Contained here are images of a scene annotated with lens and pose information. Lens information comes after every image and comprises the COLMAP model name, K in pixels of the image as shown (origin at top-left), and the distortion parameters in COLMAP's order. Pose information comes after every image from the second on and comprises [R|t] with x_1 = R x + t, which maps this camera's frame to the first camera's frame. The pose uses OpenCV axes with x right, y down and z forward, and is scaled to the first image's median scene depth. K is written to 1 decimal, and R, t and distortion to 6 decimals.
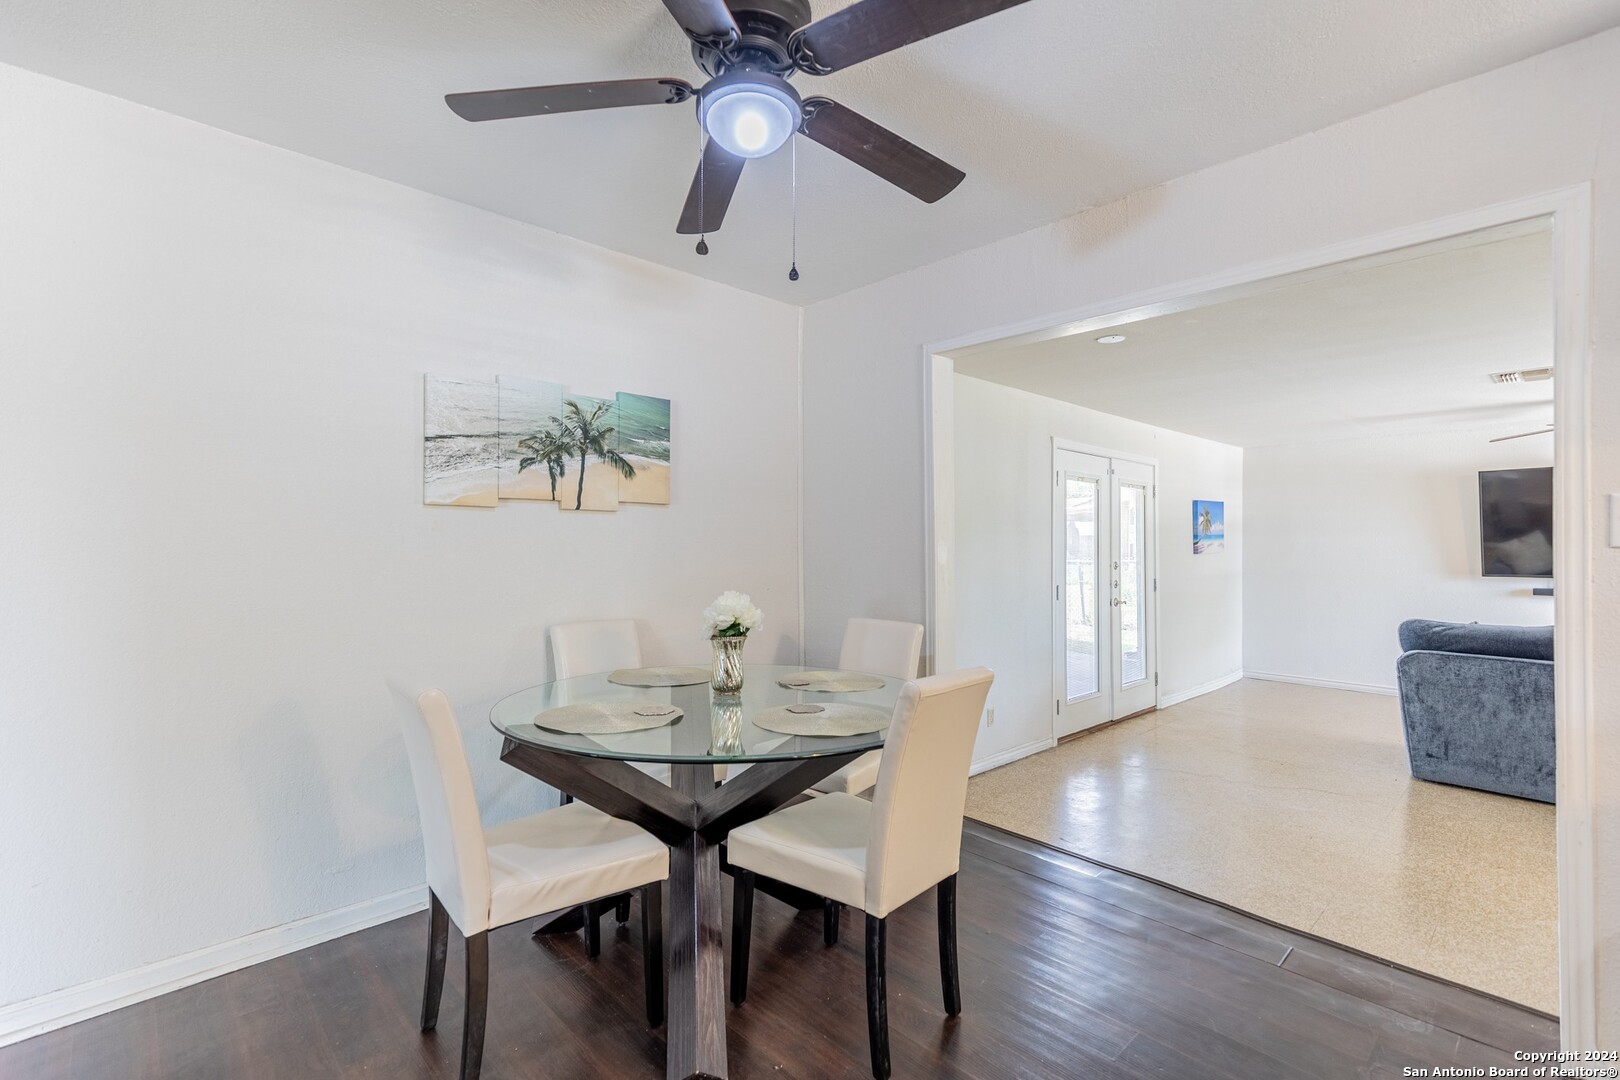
lens RADIAL K [[725.1, 0, 814.3], [0, 725.1, 537.4], [0, 0, 1]] dist [0.014067, -0.005021]
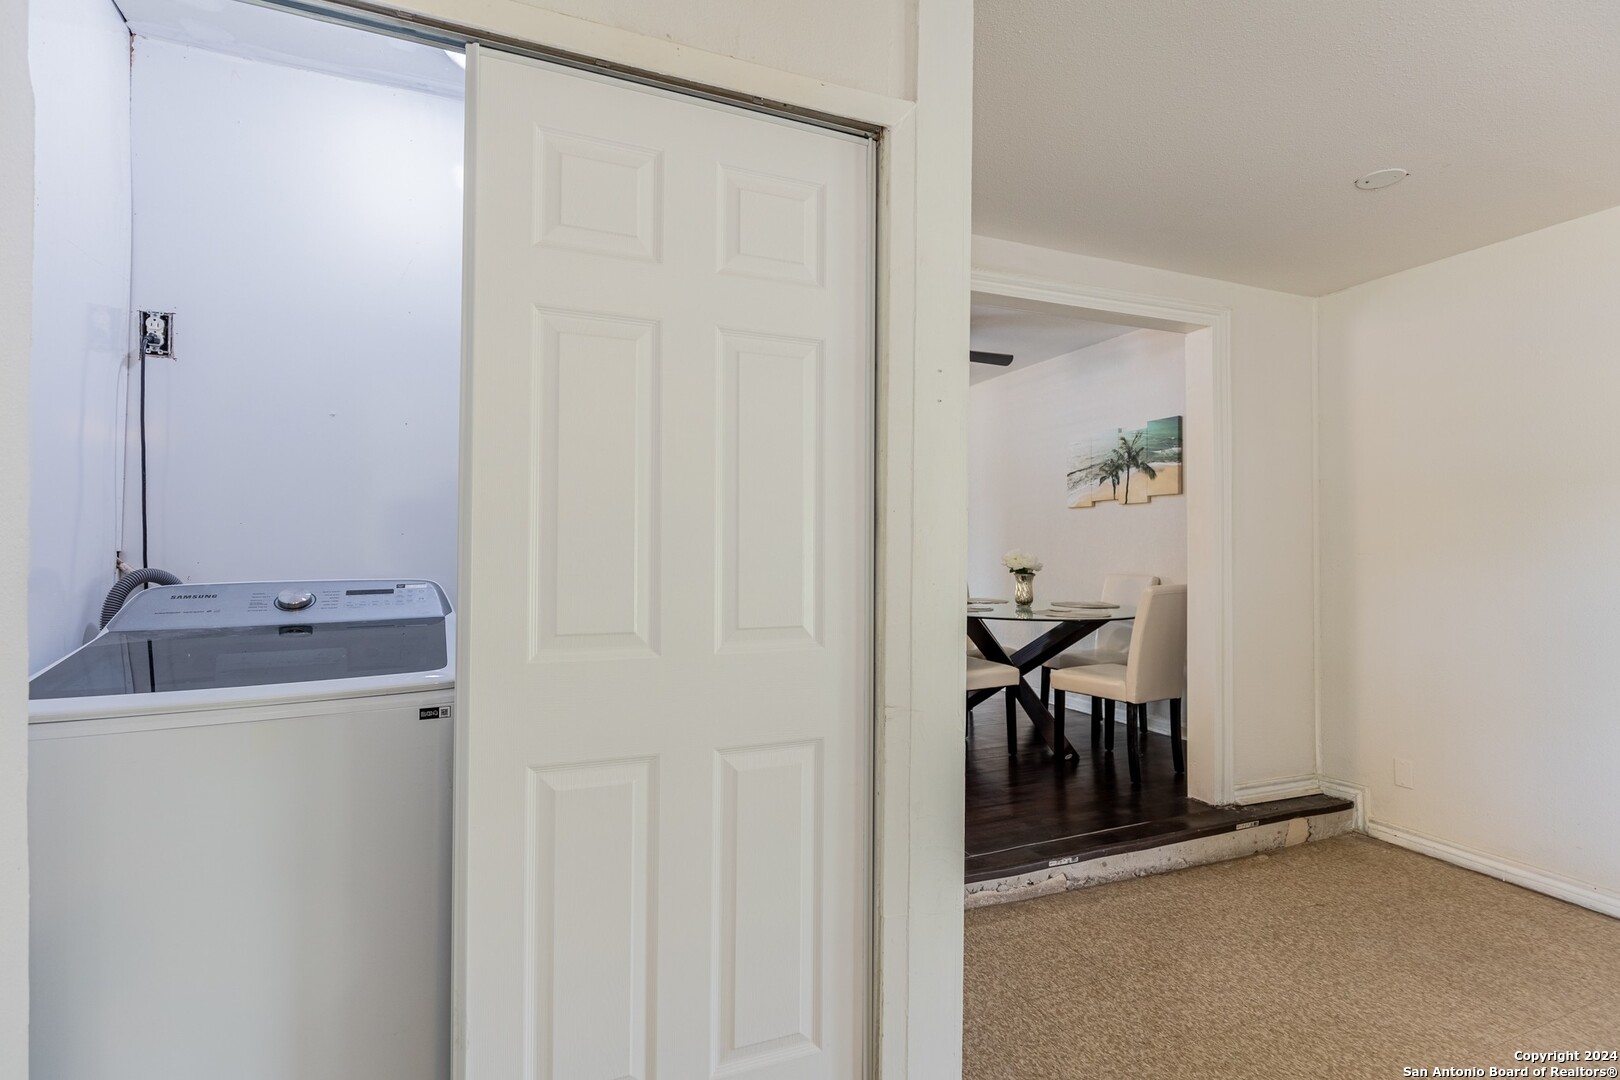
lens RADIAL K [[739.8, 0, 813.4], [0, 739.8, 535.5], [0, 0, 1]] dist [0.008936, -0.000702]
pose [[-0.350717, -0.019908, -0.936270, 1.427736], [0.001835, 0.999757, -0.021945, 0.065418], [0.936480, -0.009415, -0.350595, 0.920641]]
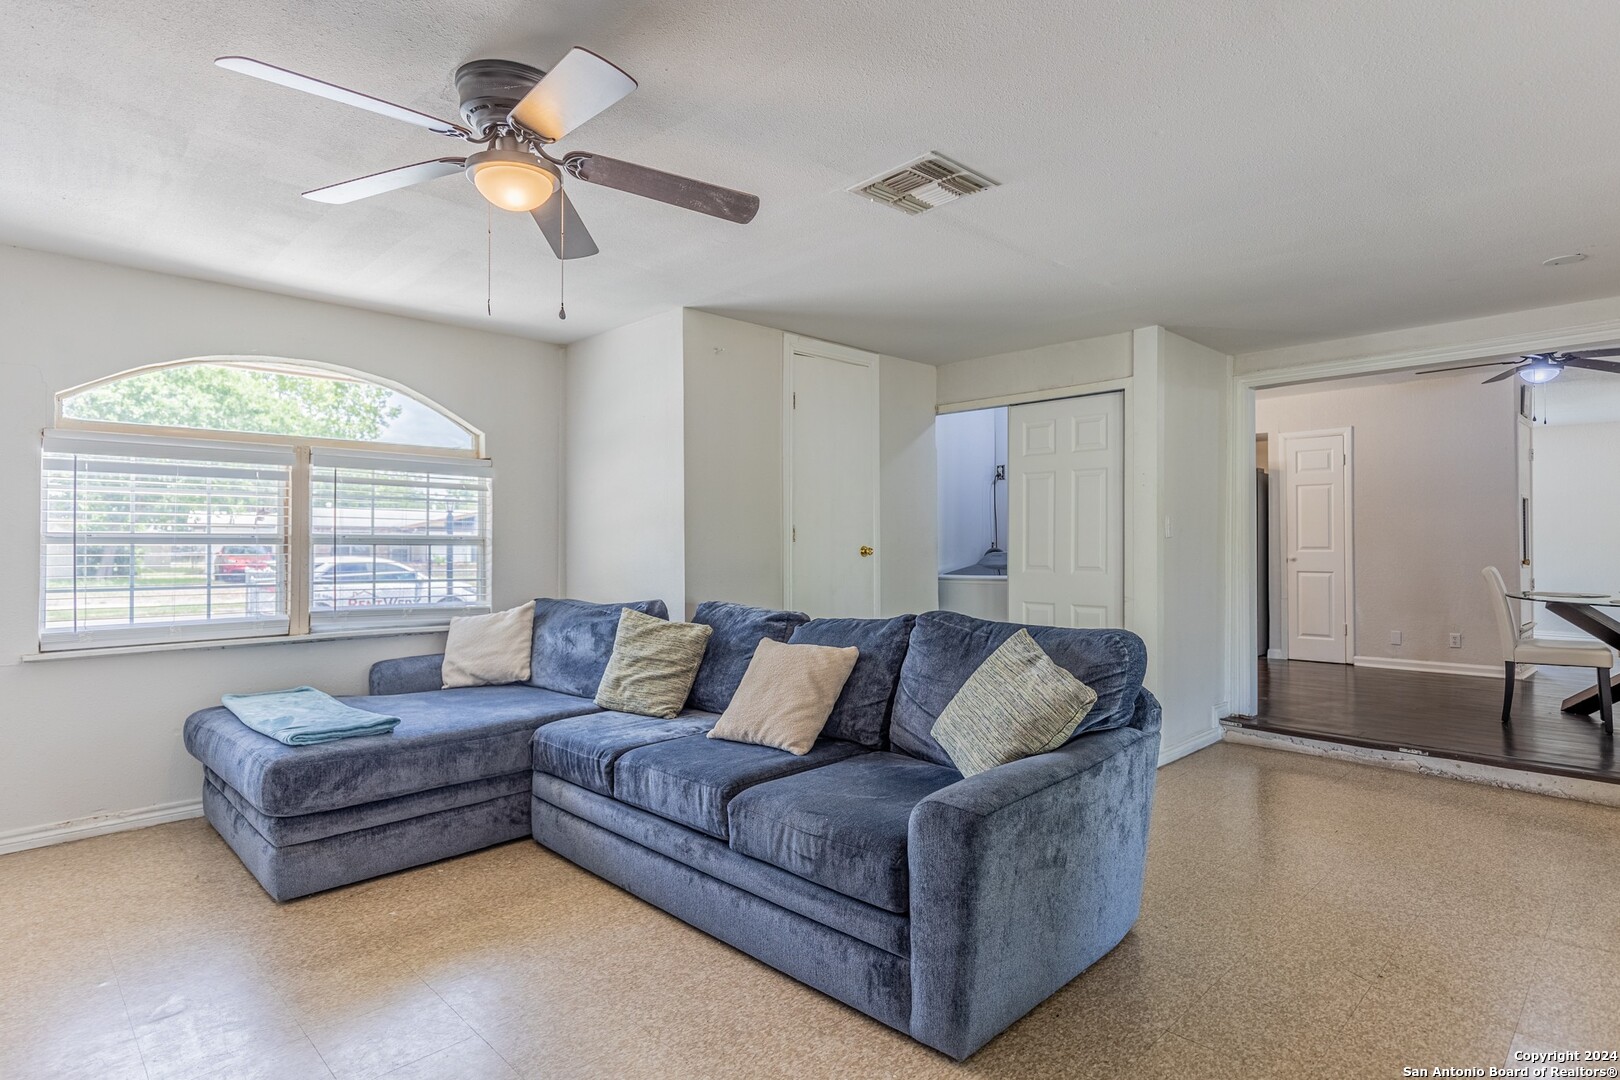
lens RADIAL K [[848.4, 0, 813.7], [0, 848.4, 537.5], [0, 0, 1]] dist [0.003287, 0.000025]
pose [[-0.999764, 0.000208, -0.021707, 1.579607], [0.000516, 0.999899, -0.014182, 0.084294], [0.021702, -0.014190, -0.999664, 2.414324]]
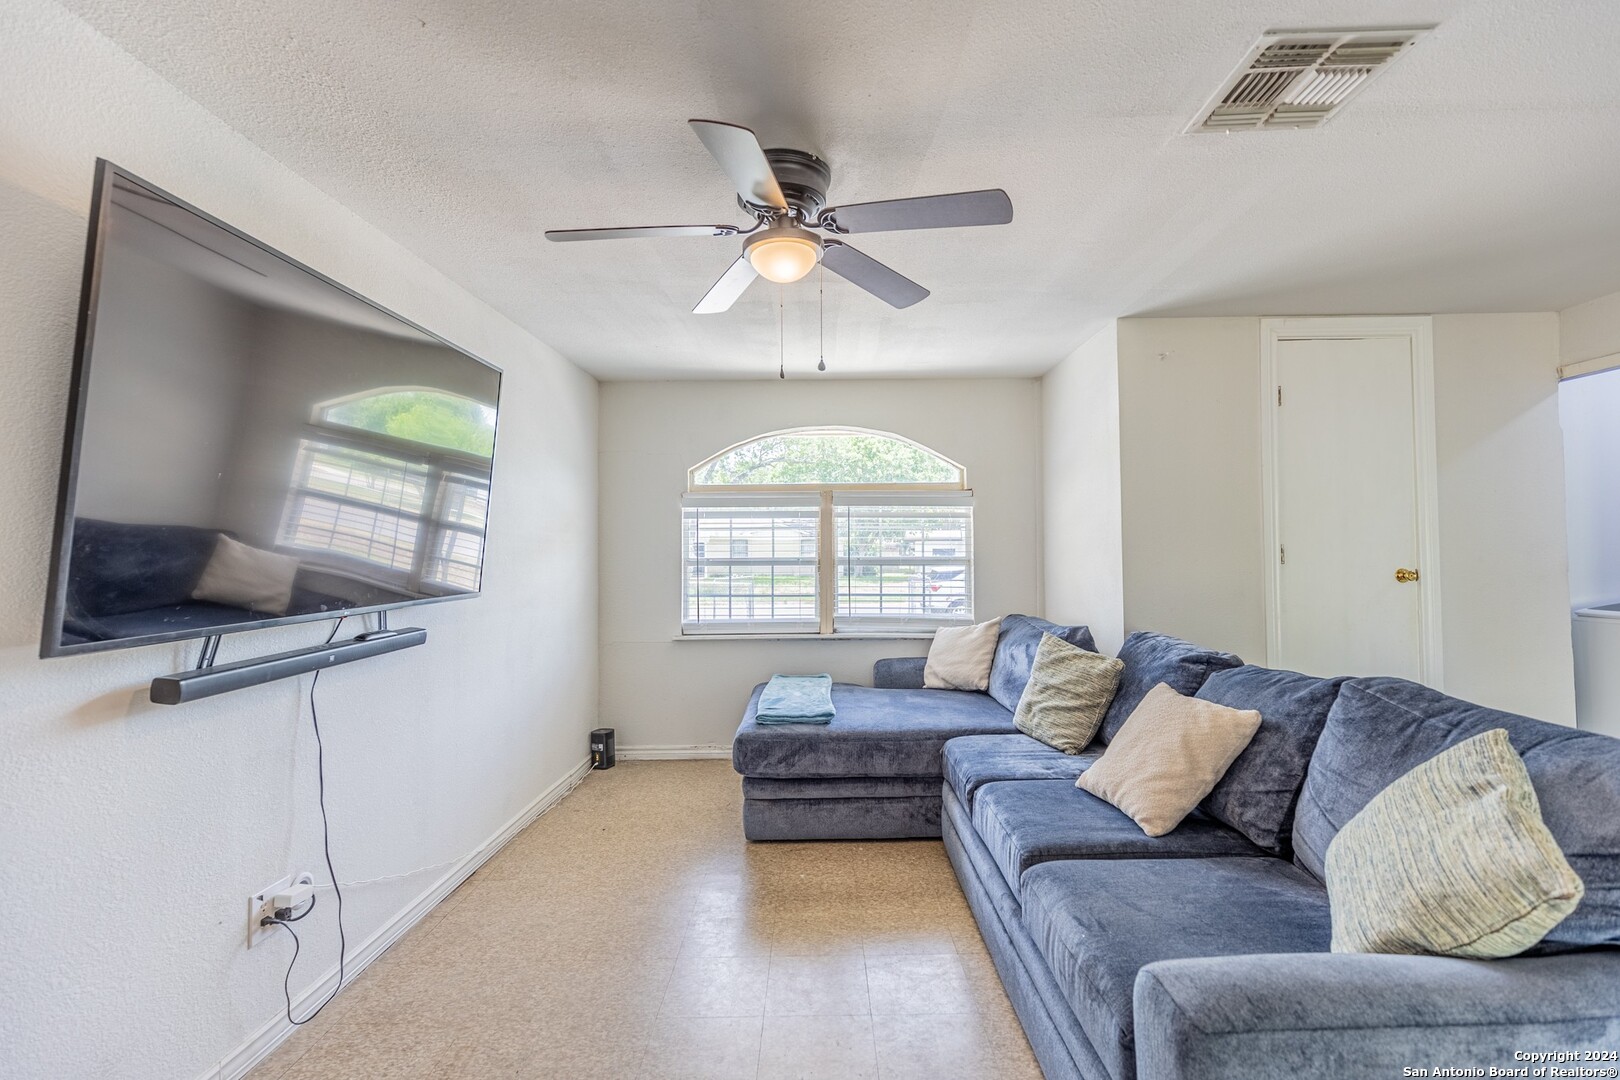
lens RADIAL K [[725.1, 0, 814.3], [0, 725.1, 537.4], [0, 0, 1]] dist [0.014067, -0.005021]
pose [[-0.722462, 0.019362, 0.691140, 1.317138], [0.002394, 0.999672, -0.025503, 0.054252], [-0.691407, -0.016770, -0.722271, 2.154393]]
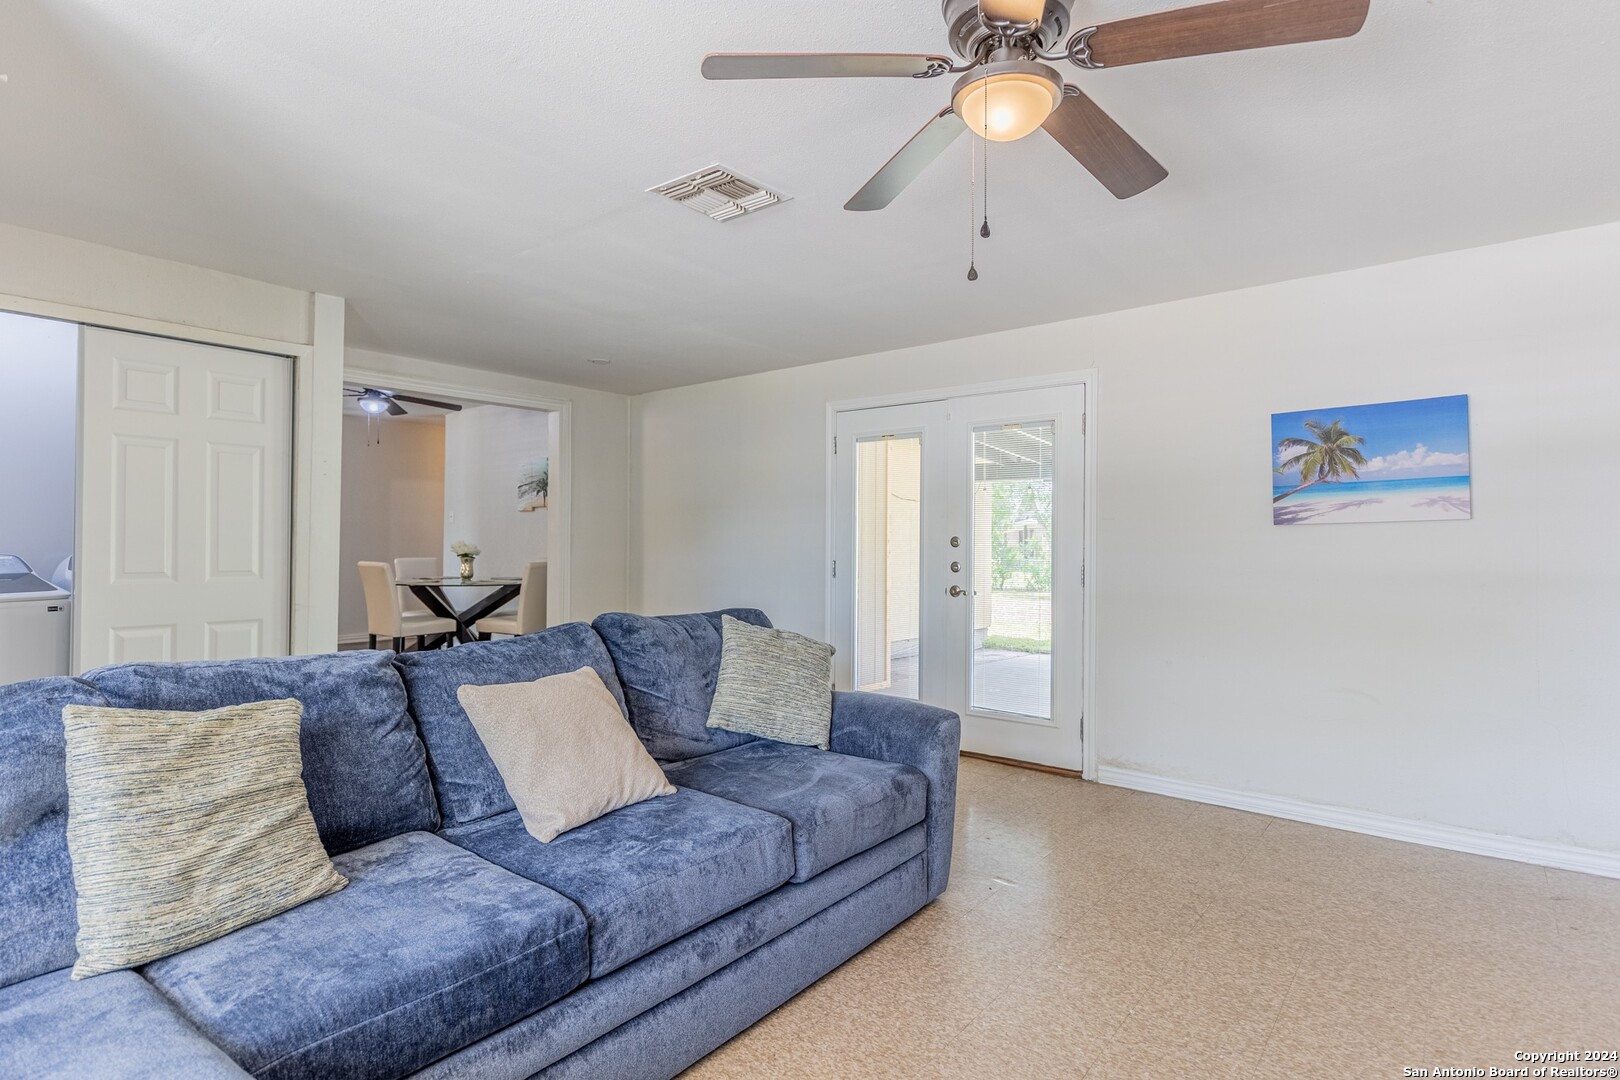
lens RADIAL K [[822.7, 0, 809.1], [0, 822.7, 534.8], [0, 0, 1]] dist [-0.003204, -0.001693]
pose [[0.142177, -0.013873, -0.989744, 2.397482], [0.005466, 0.999898, -0.013230, 0.081944], [0.989826, -0.003529, 0.142239, 1.439124]]
